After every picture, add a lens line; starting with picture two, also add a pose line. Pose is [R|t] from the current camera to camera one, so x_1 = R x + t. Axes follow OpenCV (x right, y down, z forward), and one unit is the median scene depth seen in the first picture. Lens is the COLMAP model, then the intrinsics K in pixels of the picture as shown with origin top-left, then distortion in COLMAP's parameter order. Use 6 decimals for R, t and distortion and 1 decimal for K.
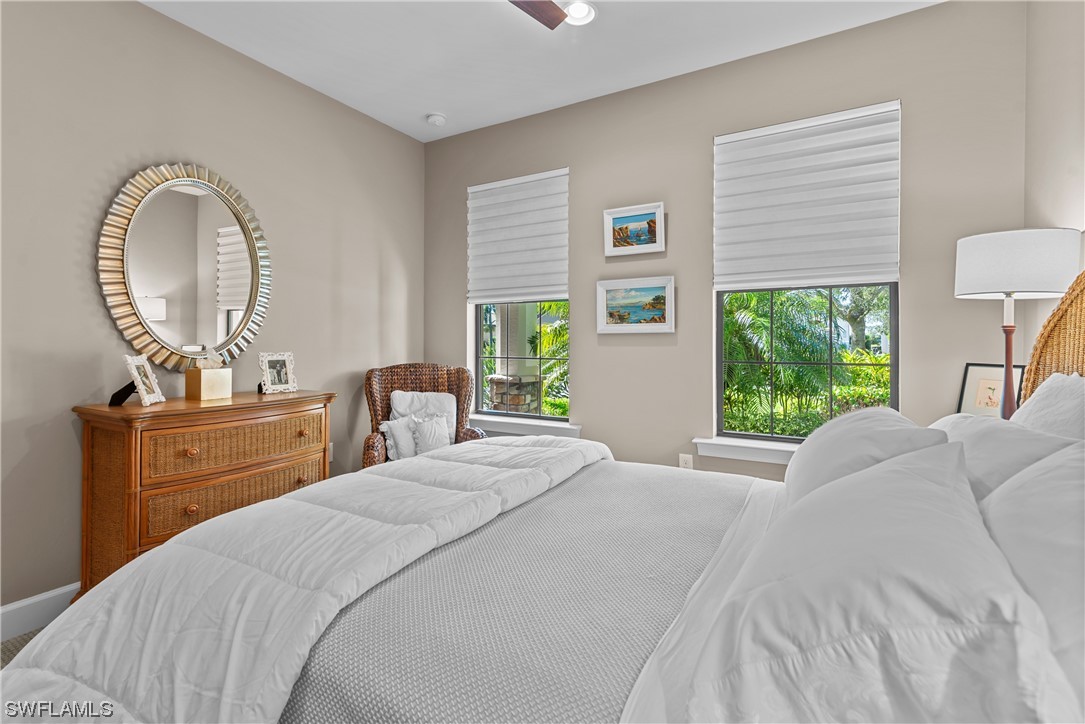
lens RADIAL K [[497.2, 0, 544.4], [0, 497.2, 346.0], [0, 0, 1]] dist [0.018503, -0.000190]
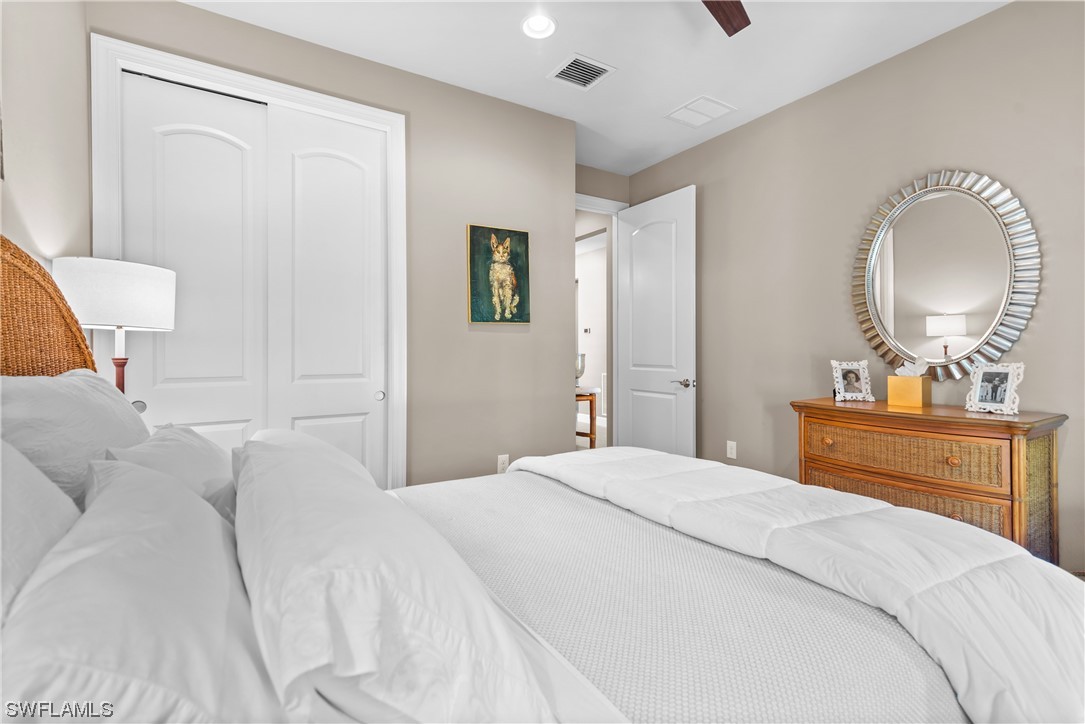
lens RADIAL K [[497.2, 0, 544.4], [0, 497.2, 346.0], [0, 0, 1]] dist [0.018503, -0.000190]
pose [[-0.480466, -0.011062, -0.876944, 0.451754], [0.000411, 0.999917, -0.012839, -0.003916], [0.877013, -0.006529, -0.480422, 0.632599]]
